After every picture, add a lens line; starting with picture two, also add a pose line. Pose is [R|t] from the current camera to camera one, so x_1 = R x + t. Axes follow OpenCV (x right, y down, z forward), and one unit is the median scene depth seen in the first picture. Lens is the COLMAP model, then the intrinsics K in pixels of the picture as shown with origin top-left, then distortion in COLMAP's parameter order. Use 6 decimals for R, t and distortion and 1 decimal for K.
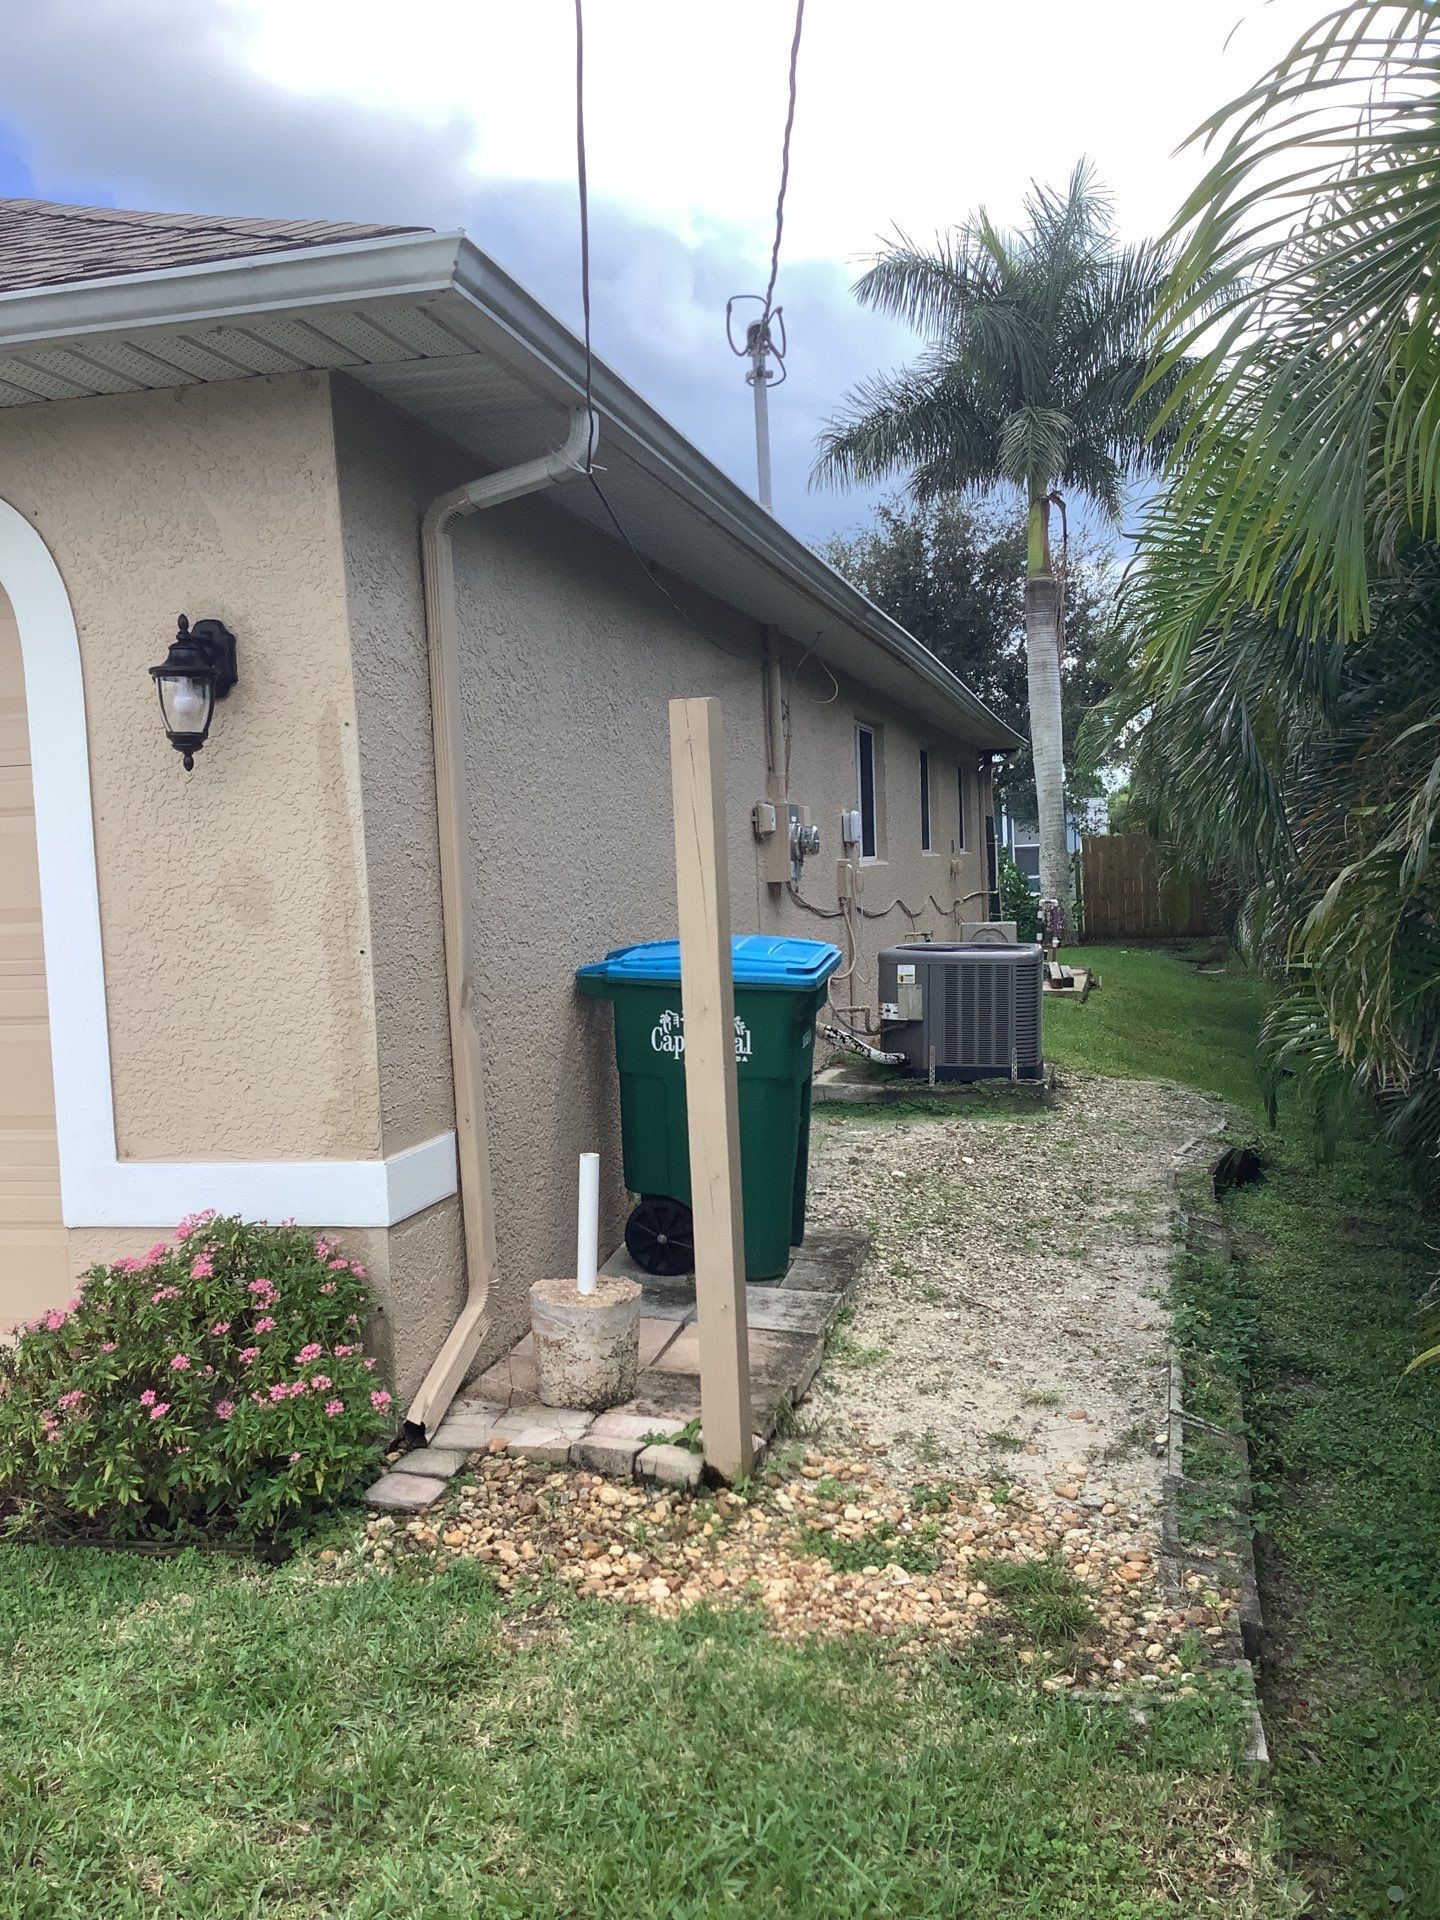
lens RADIAL K [[1725.1, 0, 713.5], [0, 1725.1, 968.7], [0, 0, 1]] dist [0.092687, -0.002446]
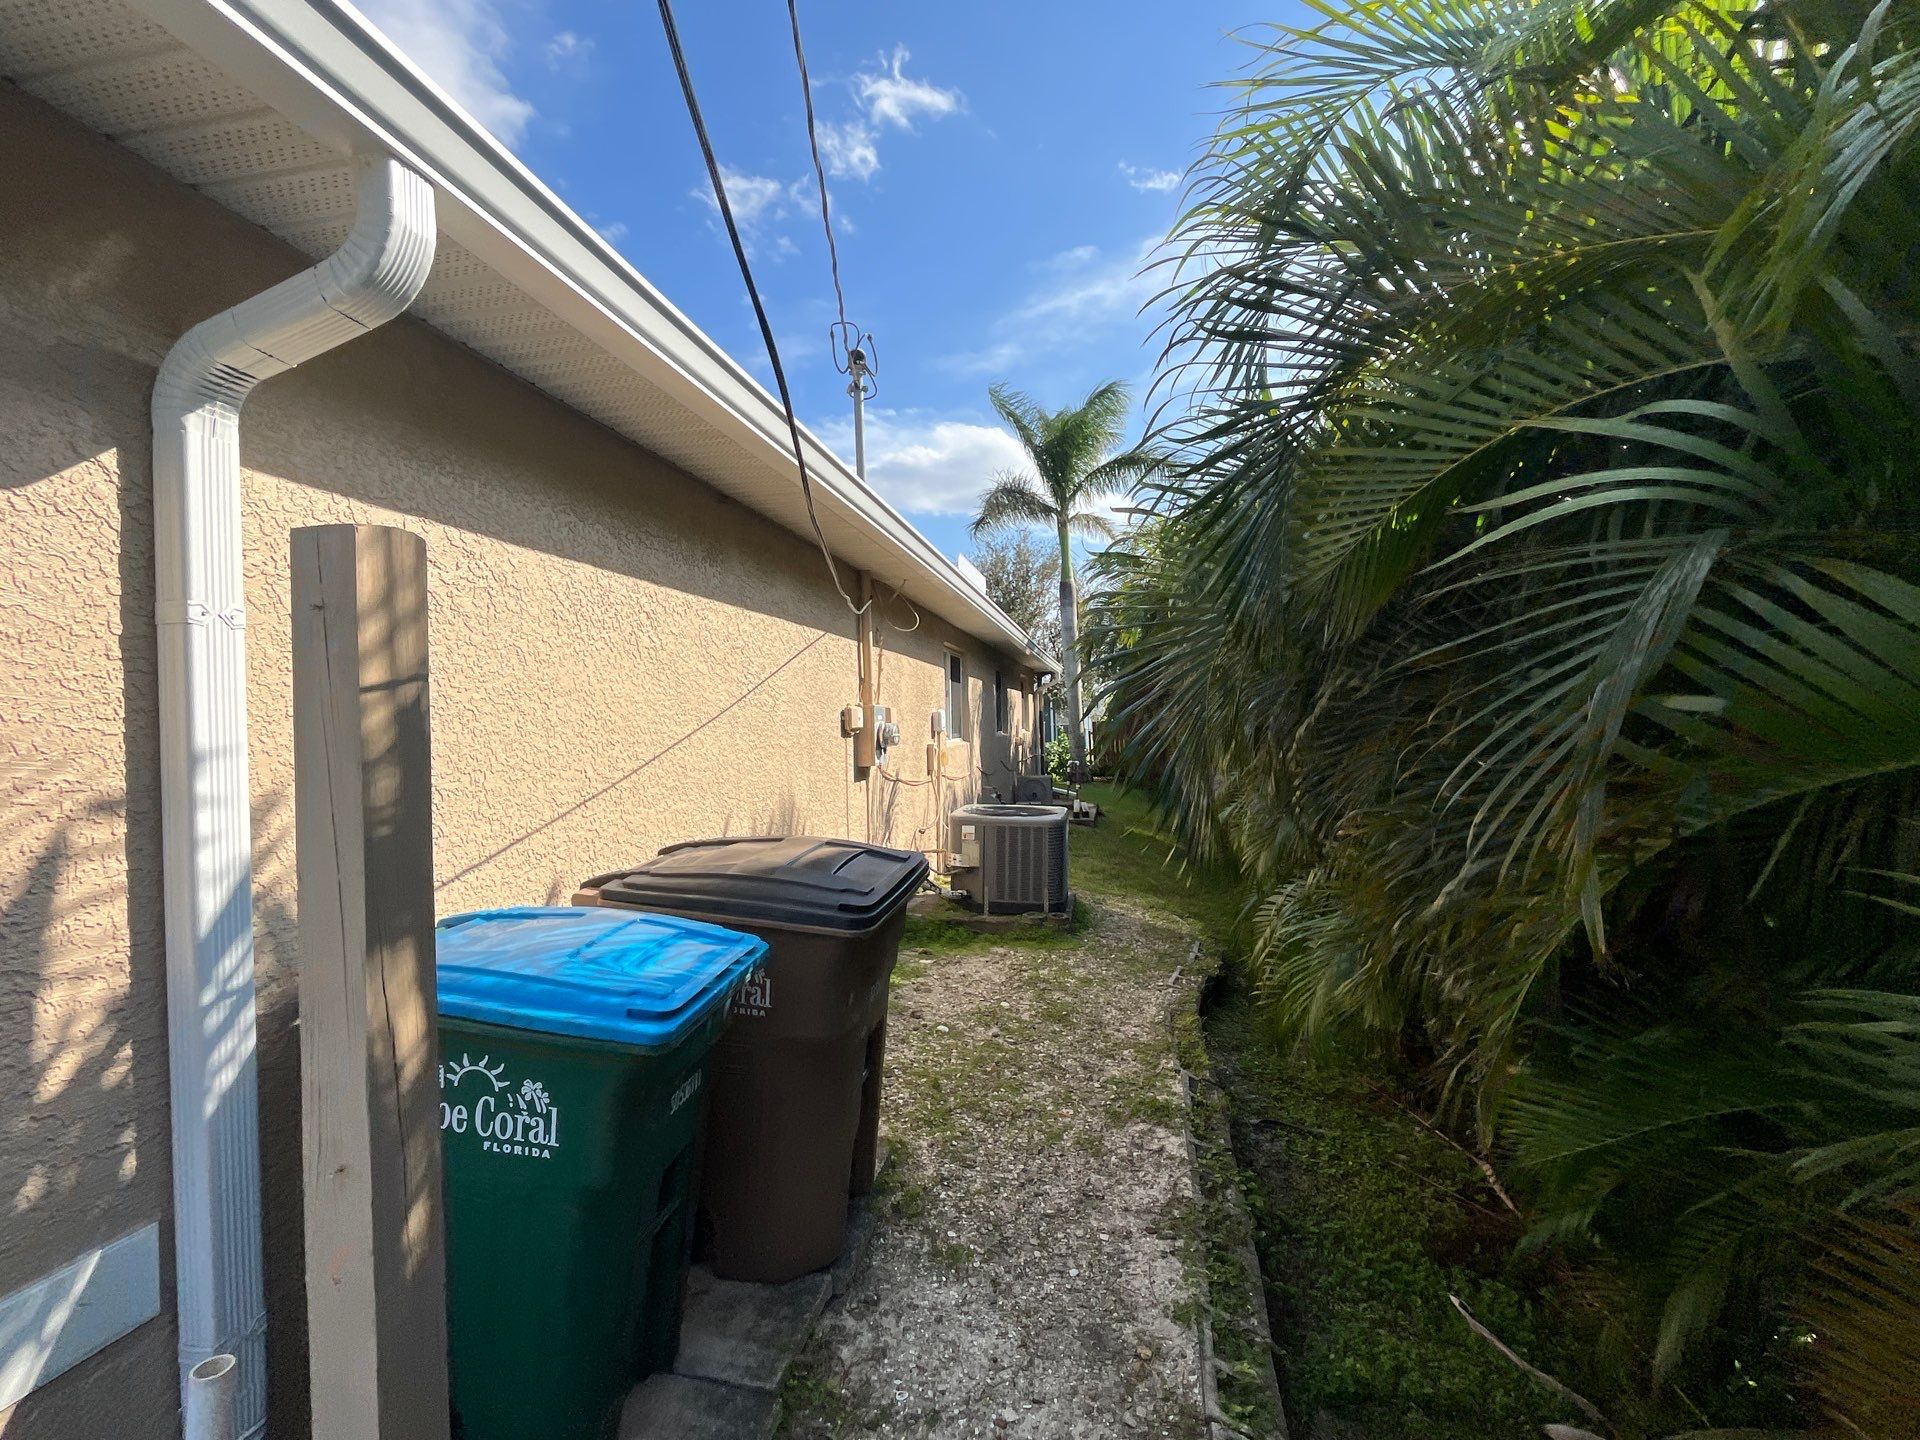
lens RADIAL K [[877.6, 0, 955.8], [0, 877.6, 718.3], [0, 0, 1]] dist [-0.000040, -0.001419]
pose [[0.998319, 0.017798, 0.055165, 0.062855], [-0.013811, 0.997321, -0.071834, -0.036523], [-0.056295, 0.070951, 0.995890, 0.311250]]
